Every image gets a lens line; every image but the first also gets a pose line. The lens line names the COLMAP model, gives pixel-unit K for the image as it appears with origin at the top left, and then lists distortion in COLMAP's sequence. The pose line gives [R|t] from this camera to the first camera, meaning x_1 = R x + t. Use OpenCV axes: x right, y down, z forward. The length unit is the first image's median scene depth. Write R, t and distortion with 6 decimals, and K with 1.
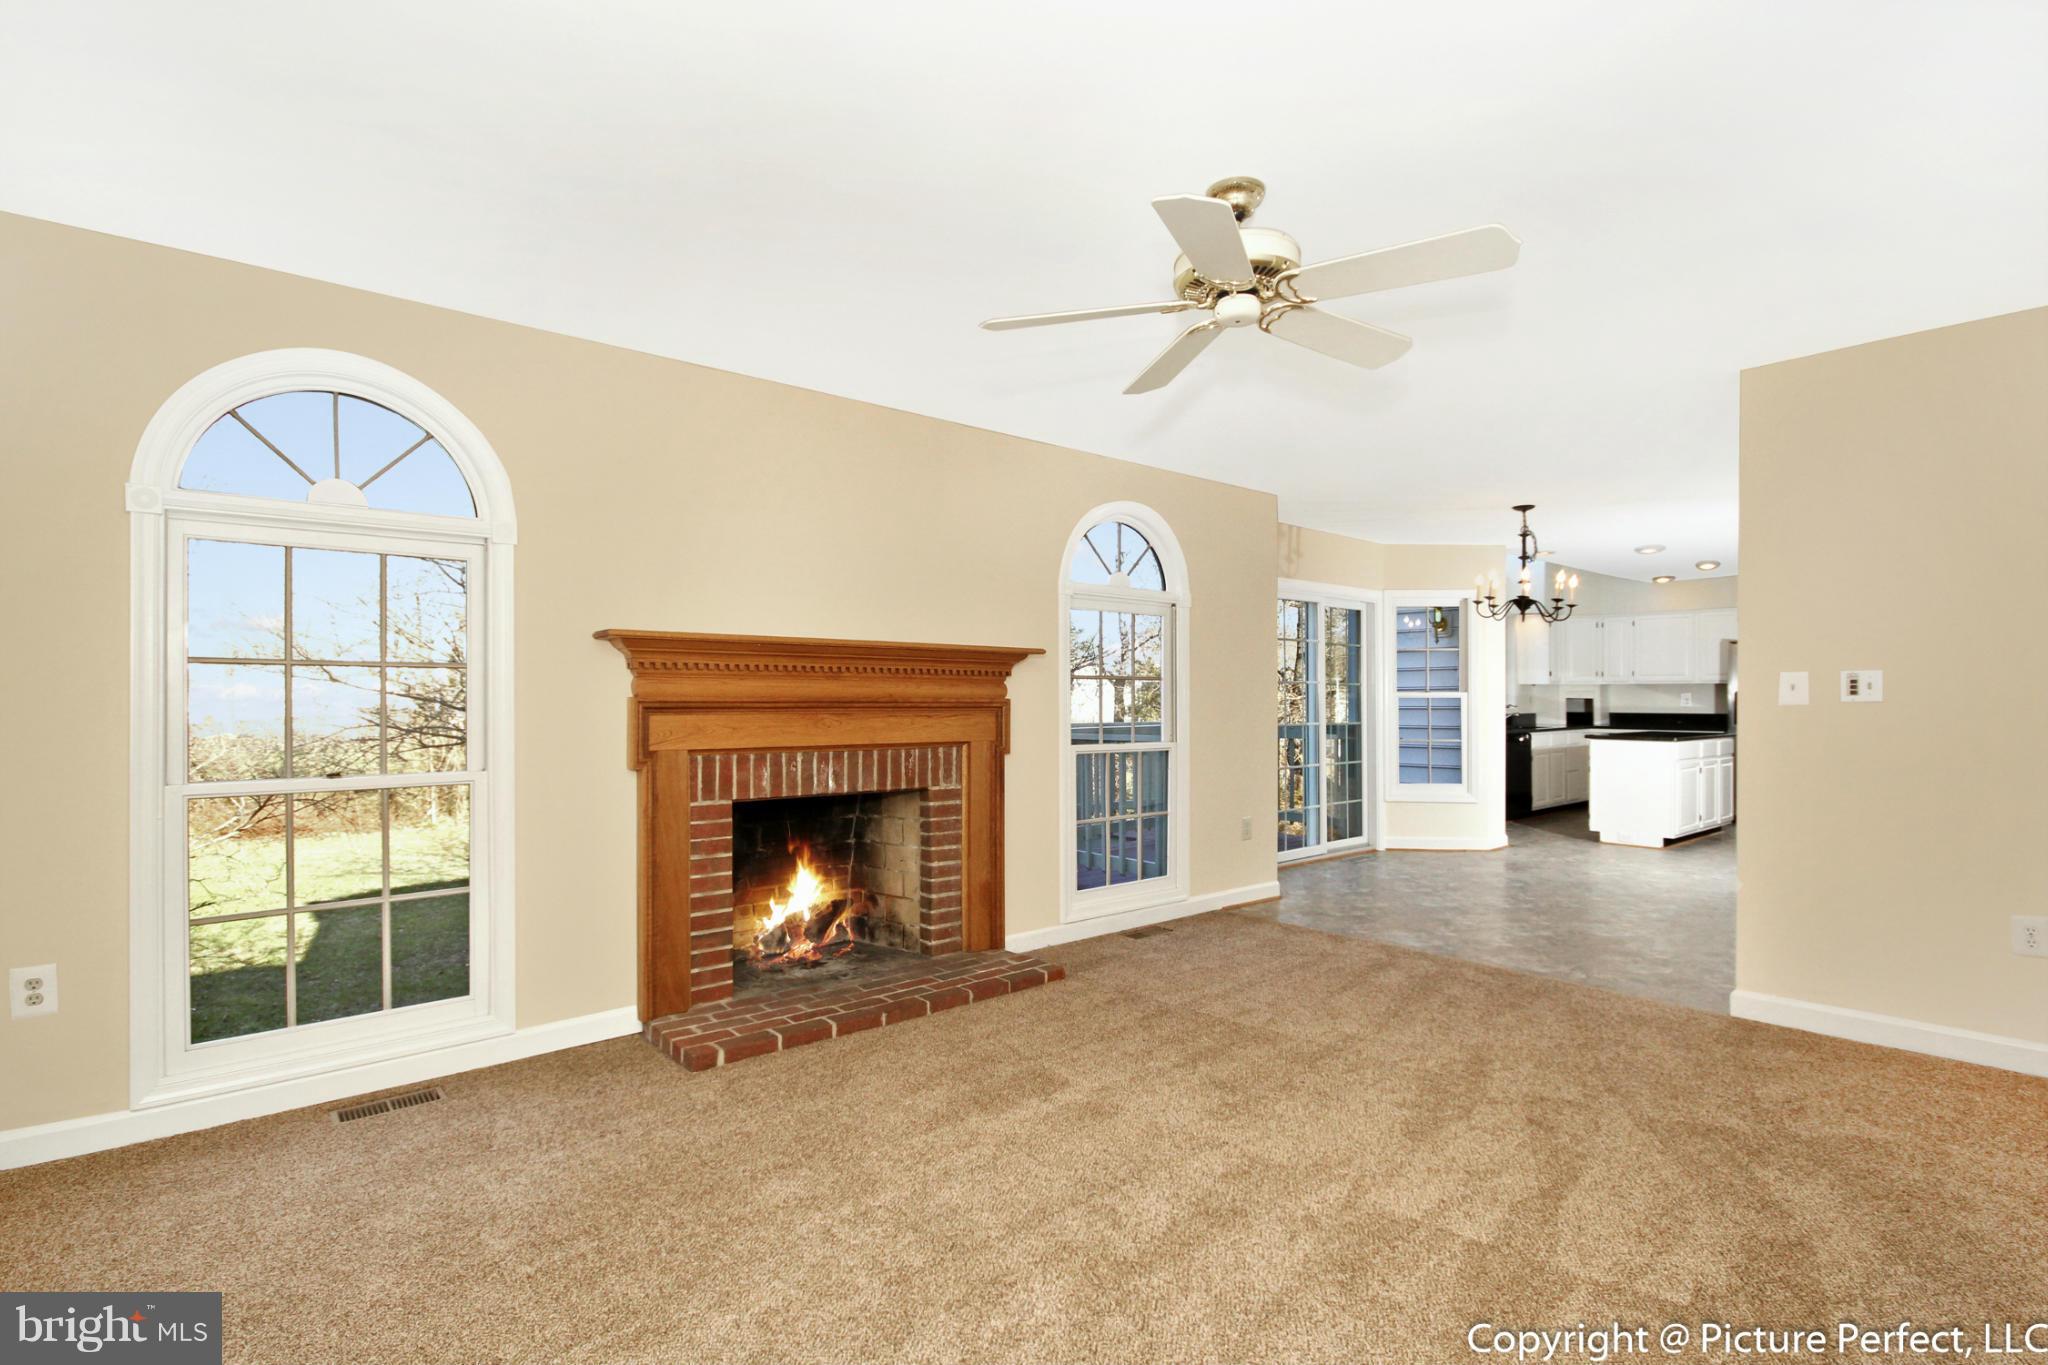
lens RADIAL K [[966.8, 0, 1029.2], [0, 966.8, 696.2], [0, 0, 1]] dist [0.000387, -0.008346]
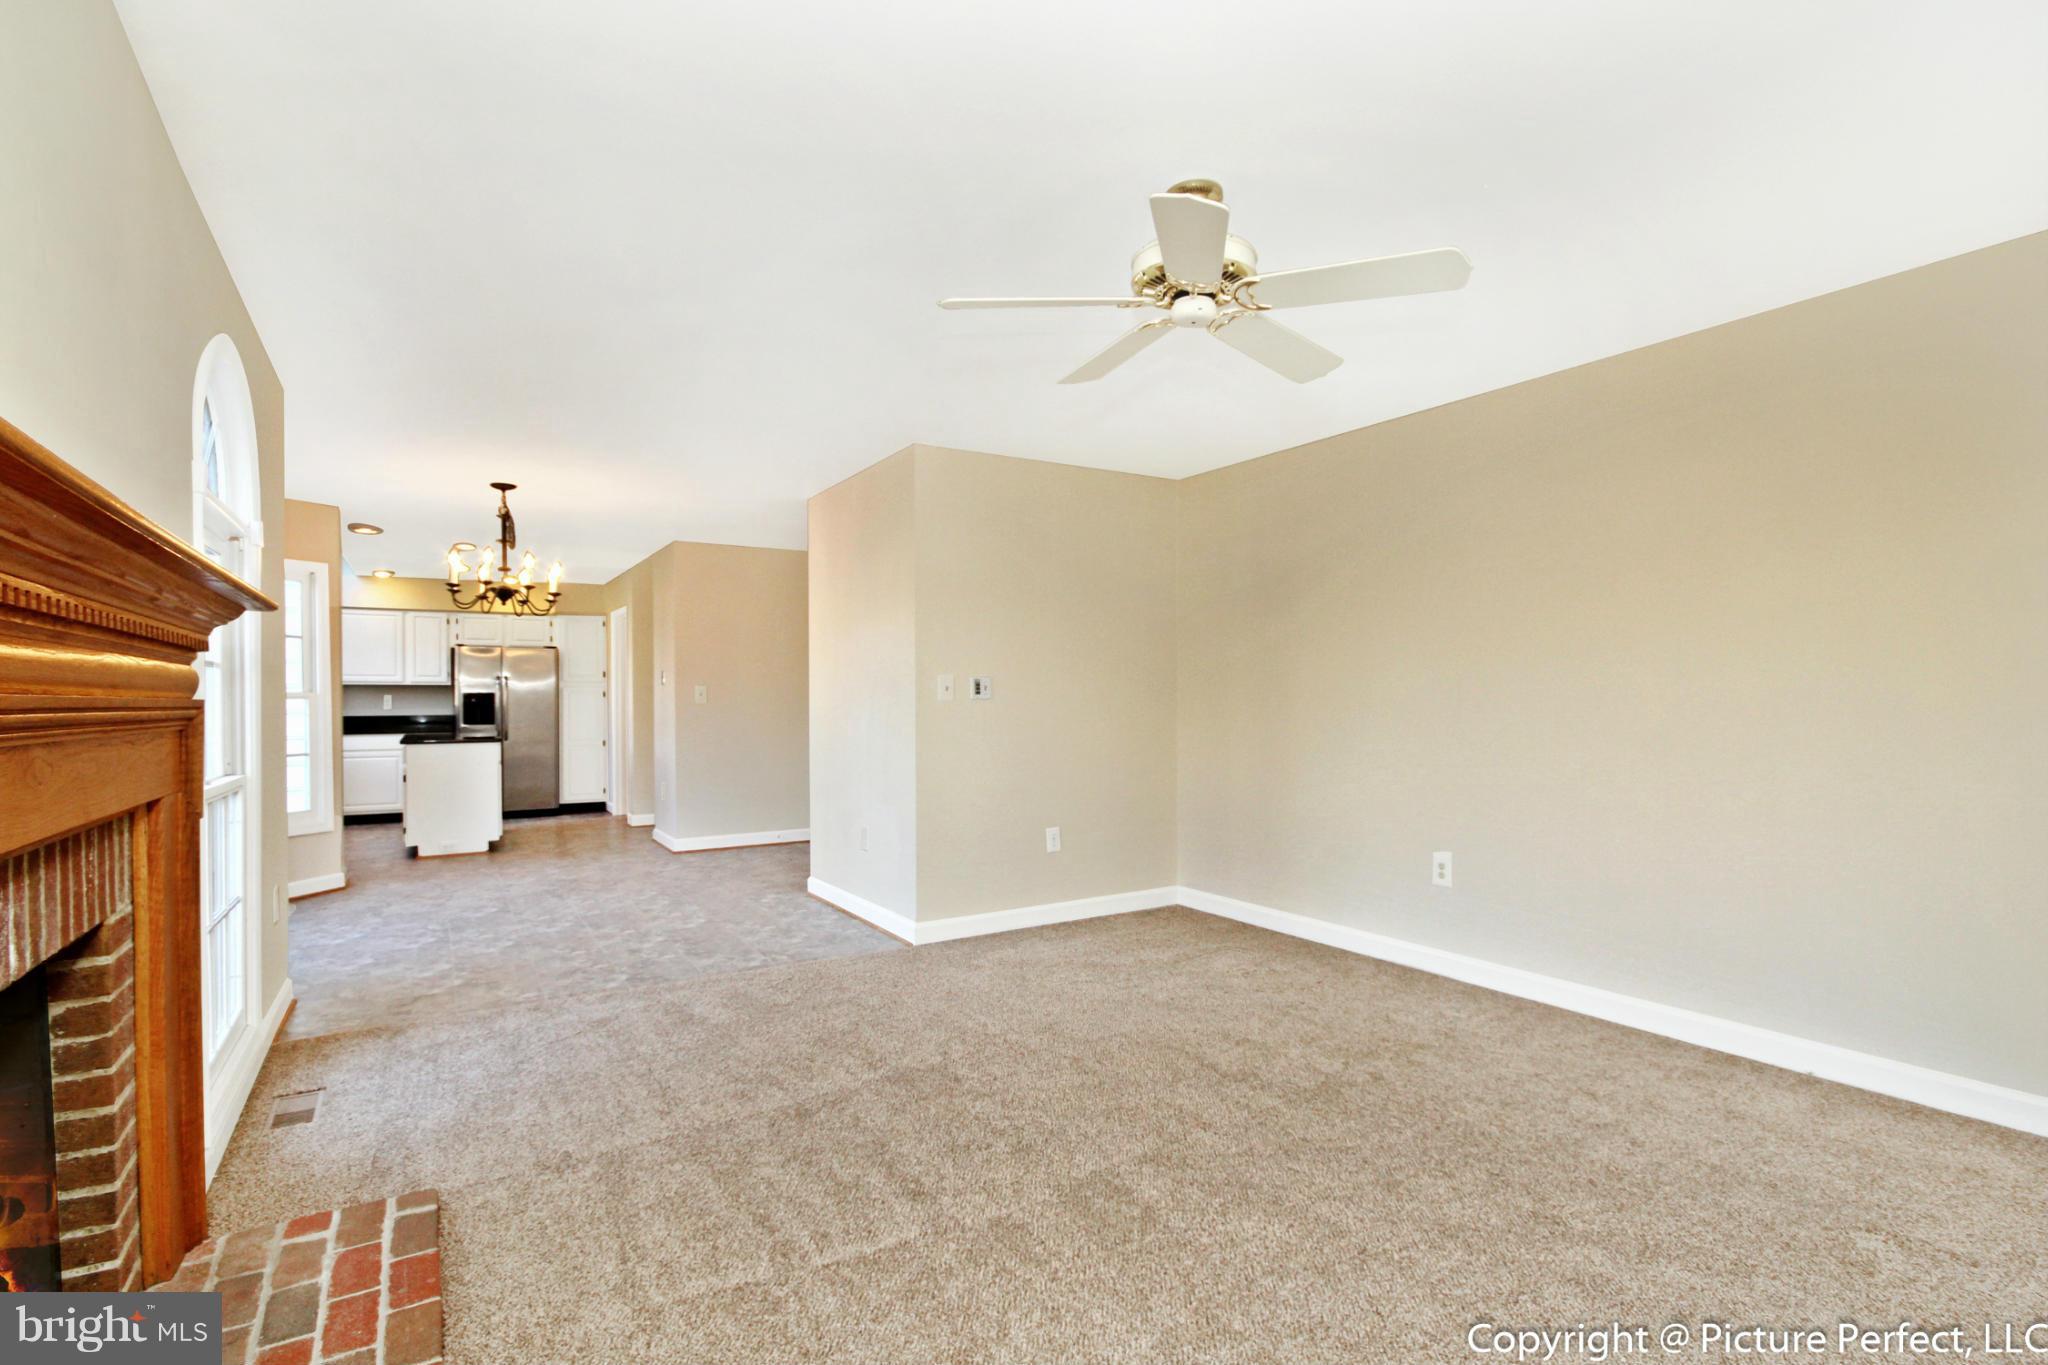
lens RADIAL K [[966.8, 0, 1029.2], [0, 966.8, 696.2], [0, 0, 1]] dist [0.000387, -0.008346]
pose [[0.146833, 0.000918, 0.989161, -0.247511], [0.003588, 0.999992, -0.001460, 0.002148], [-0.989155, 0.003764, 0.146828, 0.316881]]
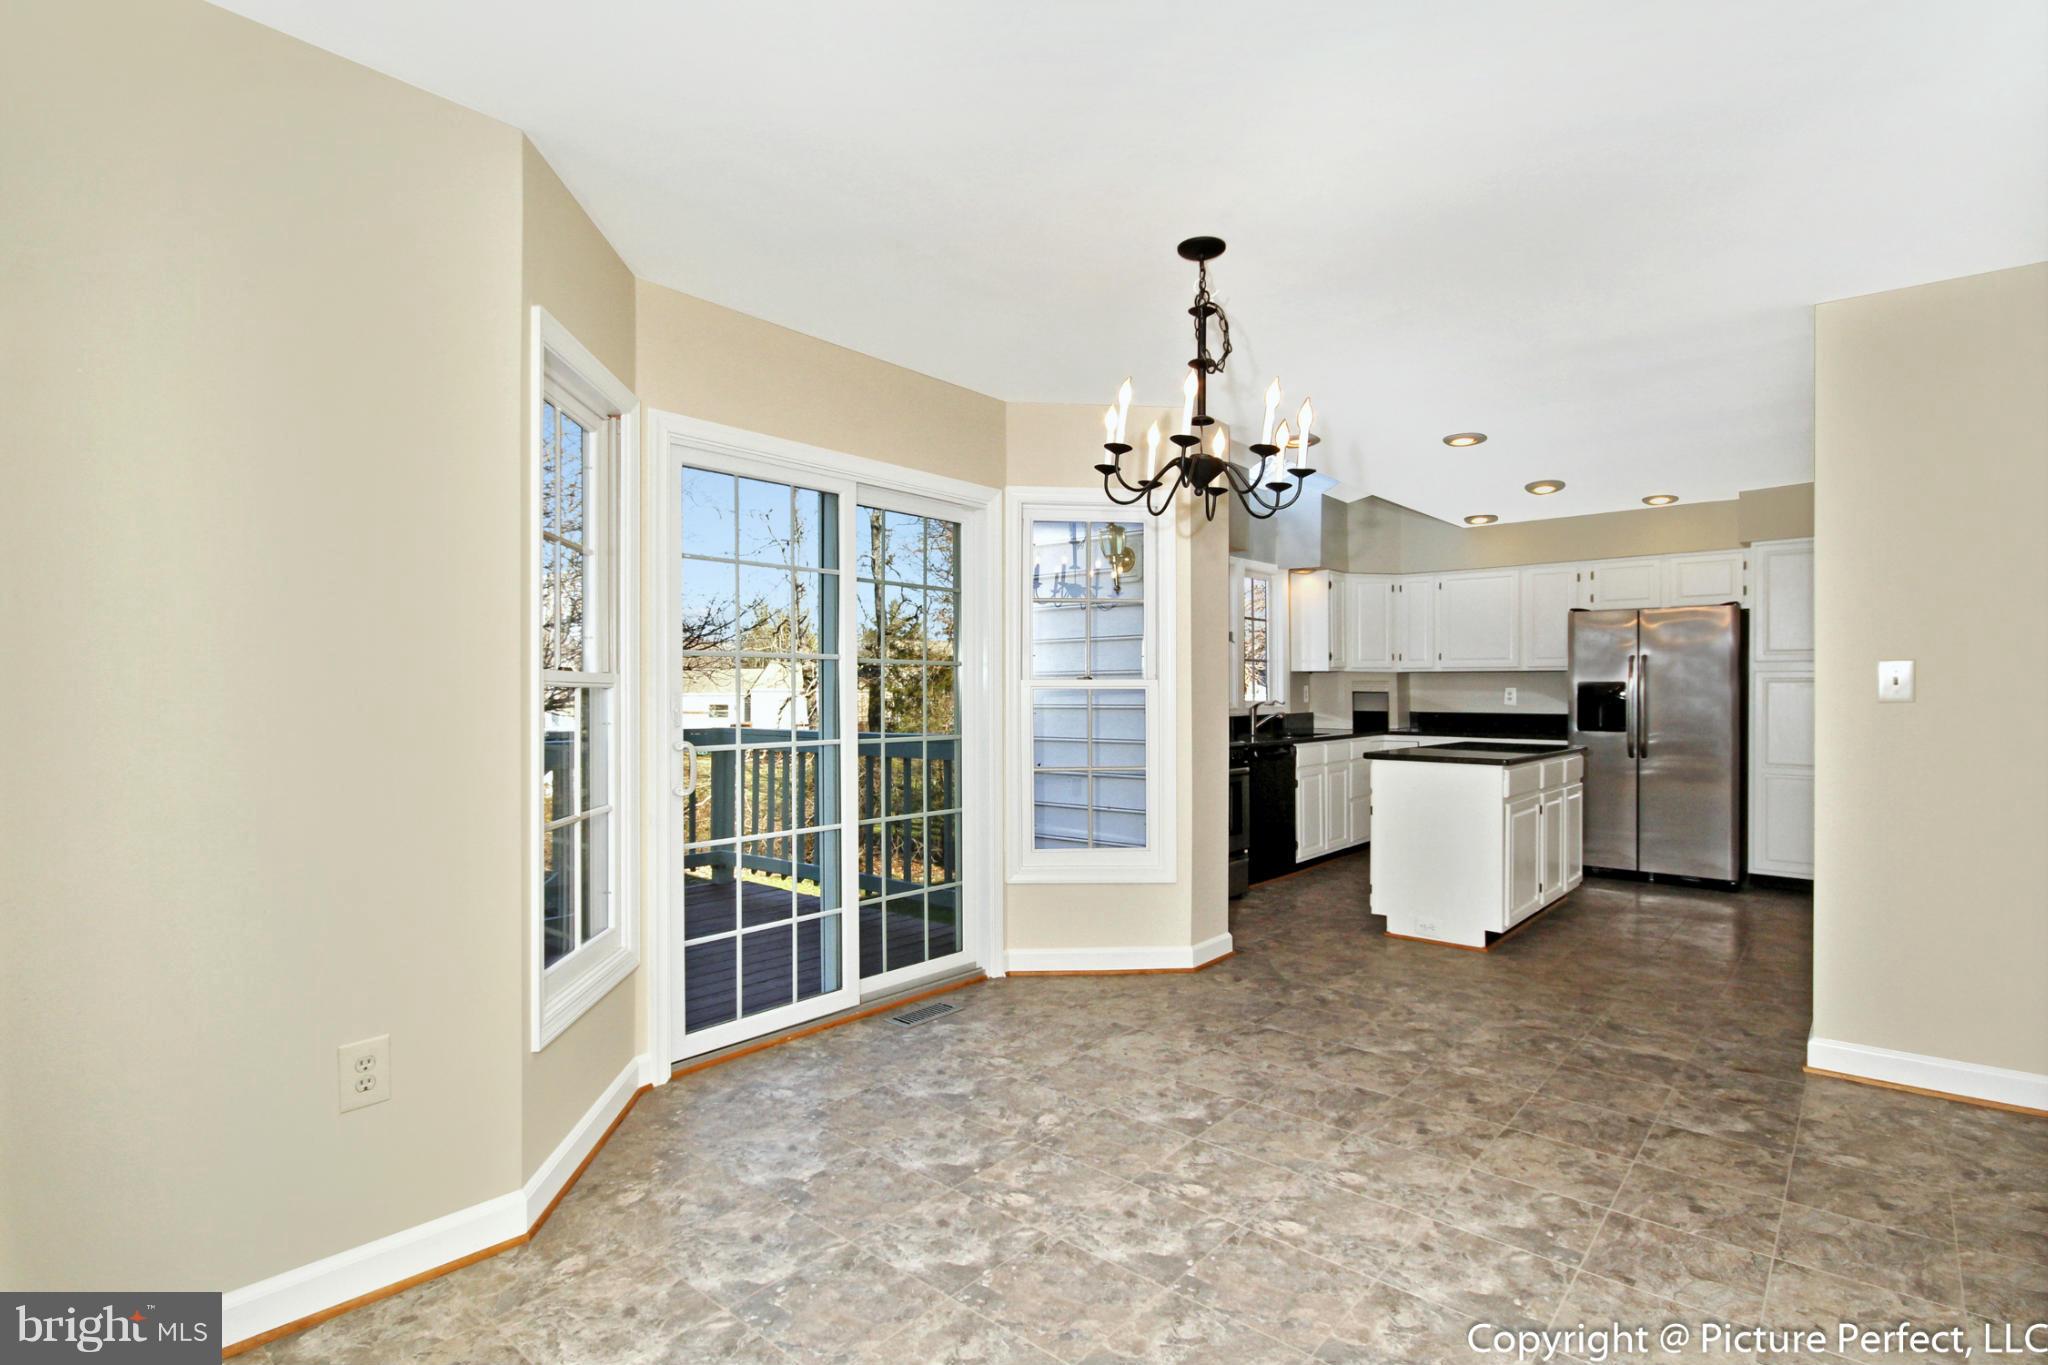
lens RADIAL K [[981.5, 0, 1024.0], [0, 981.5, 682.5], [0, 0, 1]] dist [-0.003294, -0.000485]
pose [[0.988209, 0.005801, 0.152998, 0.300253], [-0.004842, 0.999966, -0.006637, 0.001686], [-0.153032, 0.005818, 0.988204, 0.473169]]
